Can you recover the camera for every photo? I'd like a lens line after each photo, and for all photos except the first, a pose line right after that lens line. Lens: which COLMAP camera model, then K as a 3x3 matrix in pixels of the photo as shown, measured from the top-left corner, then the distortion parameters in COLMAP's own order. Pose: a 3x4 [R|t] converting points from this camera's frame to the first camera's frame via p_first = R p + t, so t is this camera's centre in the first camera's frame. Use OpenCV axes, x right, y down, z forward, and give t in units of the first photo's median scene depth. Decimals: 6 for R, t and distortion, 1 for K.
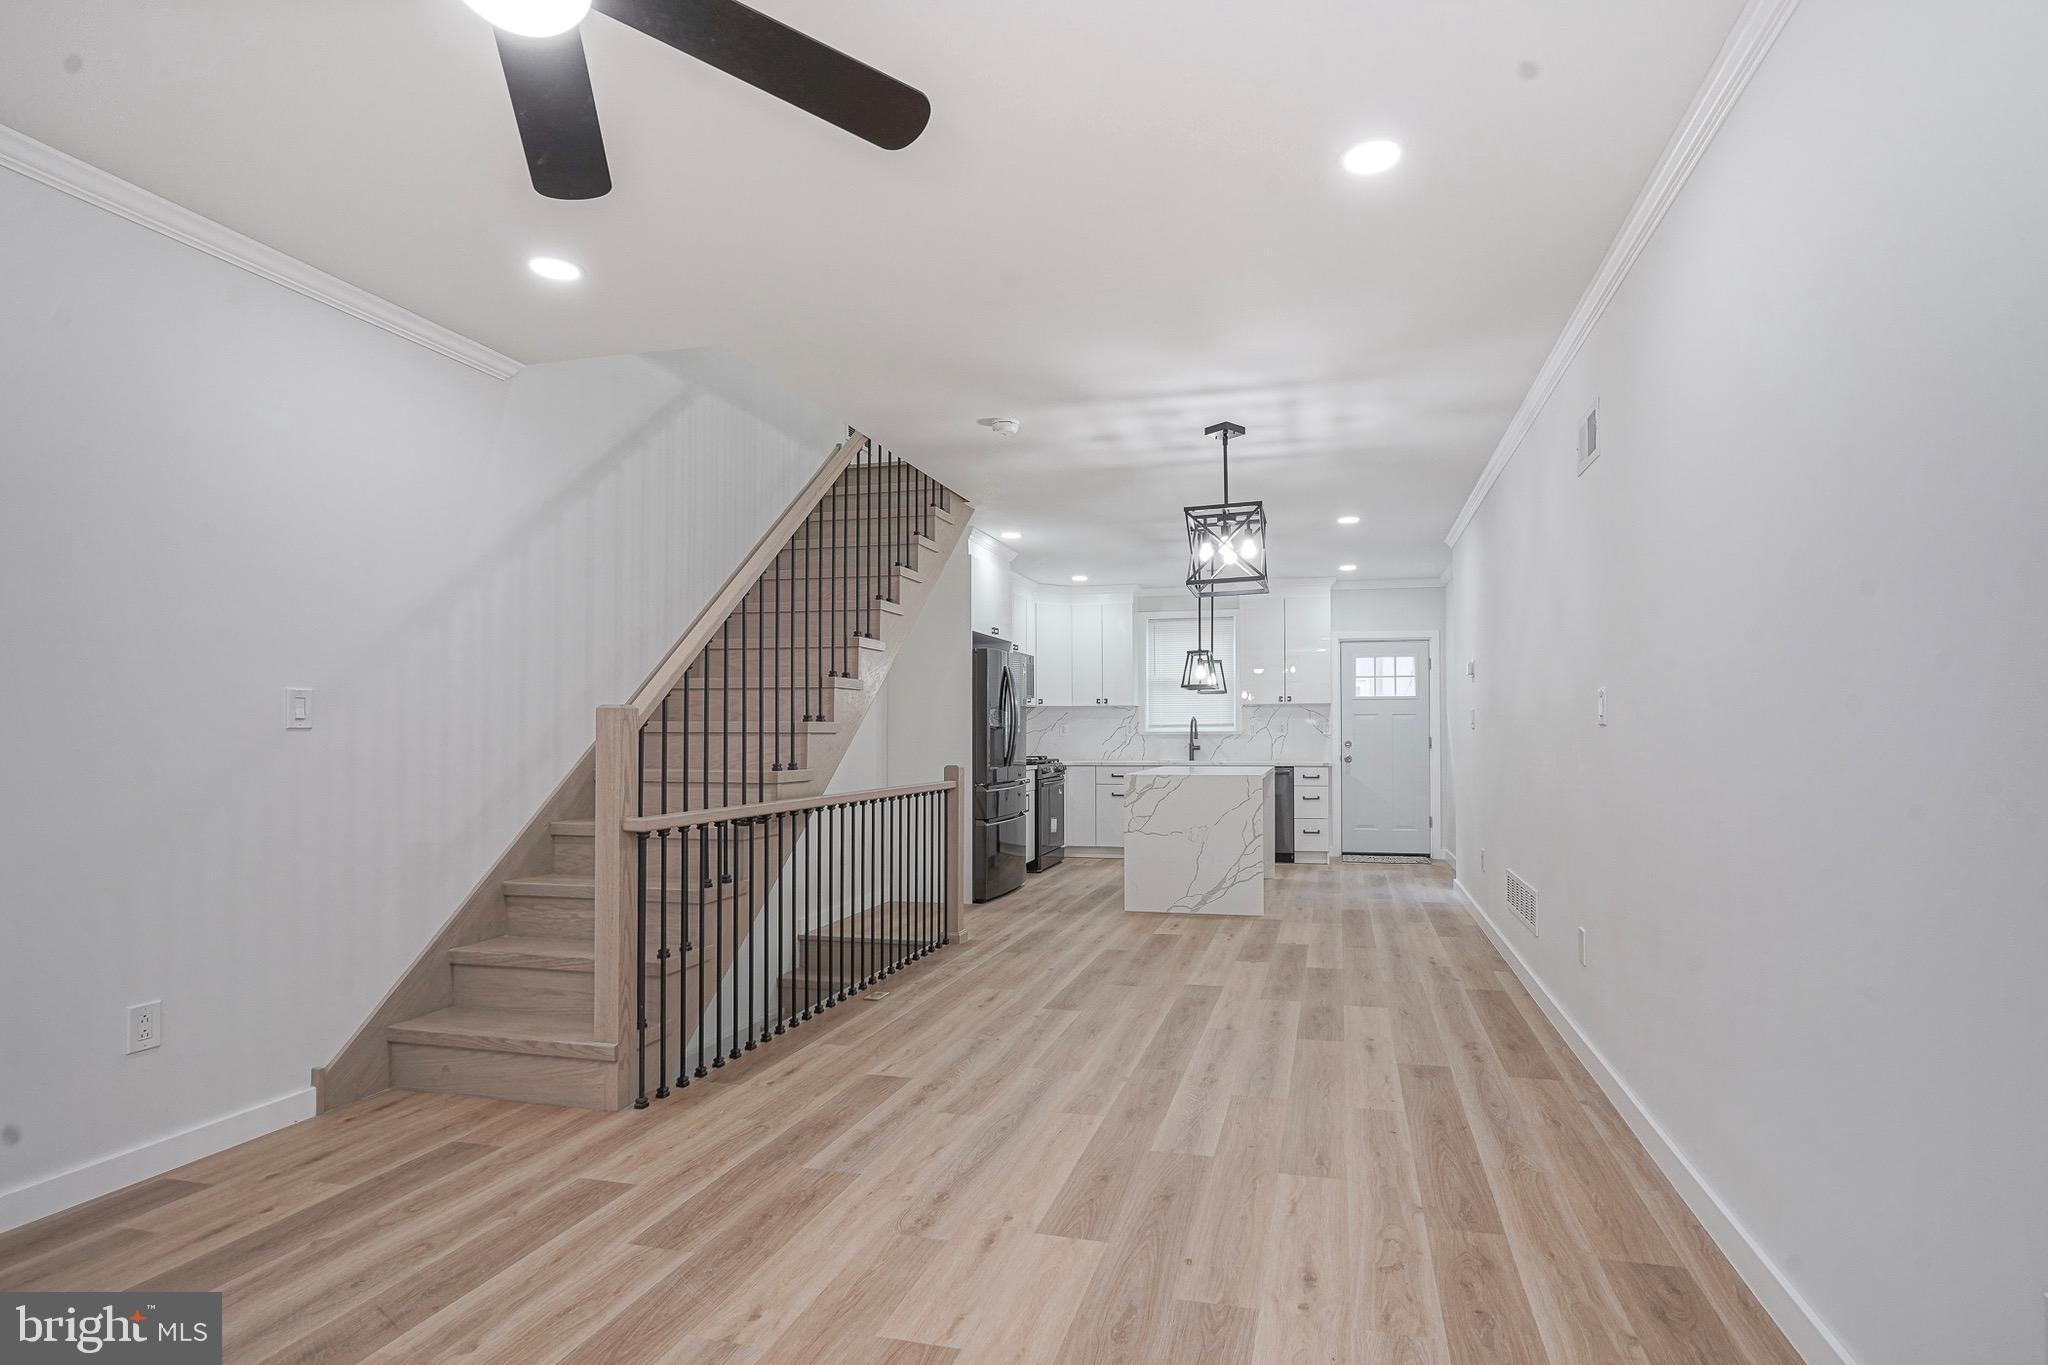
lens RADIAL K [[1020.6, 0, 1082.8], [0, 1020.6, 736.9], [0, 0, 1]] dist [-0.003976, -0.001274]
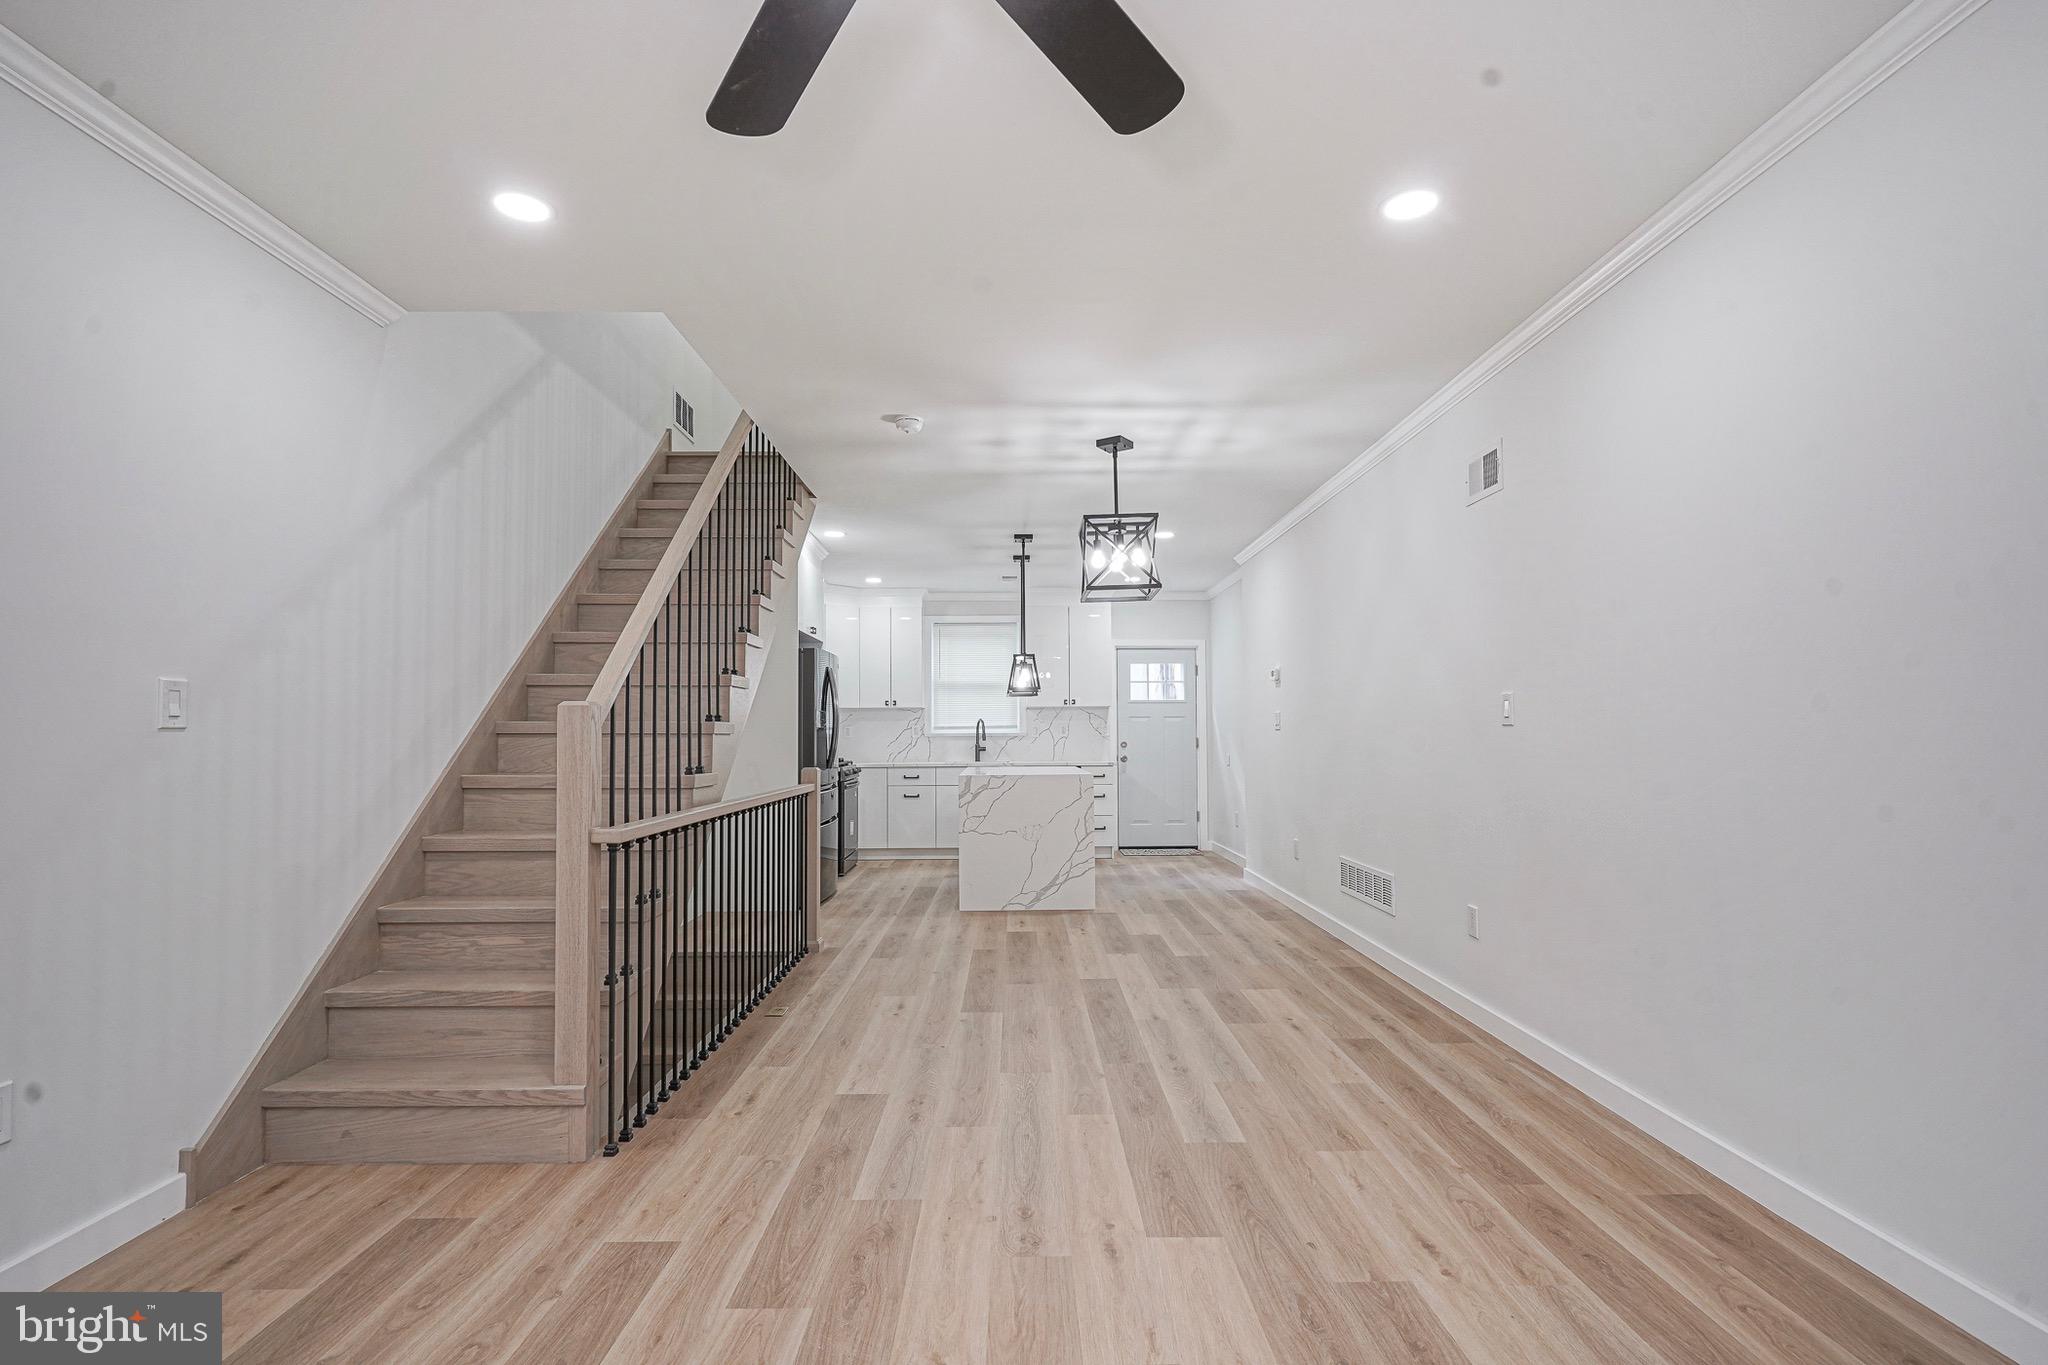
lens RADIAL K [[993.6, 0, 1024.4], [0, 993.6, 719.7], [0, 0, 1]] dist [-0.004781, 0.000871]
pose [[0.968163, 0.002075, 0.250312, -0.256129], [0.002868, 0.999808, -0.019381, 0.001751], [-0.250304, 0.019482, 0.967971, 0.055524]]
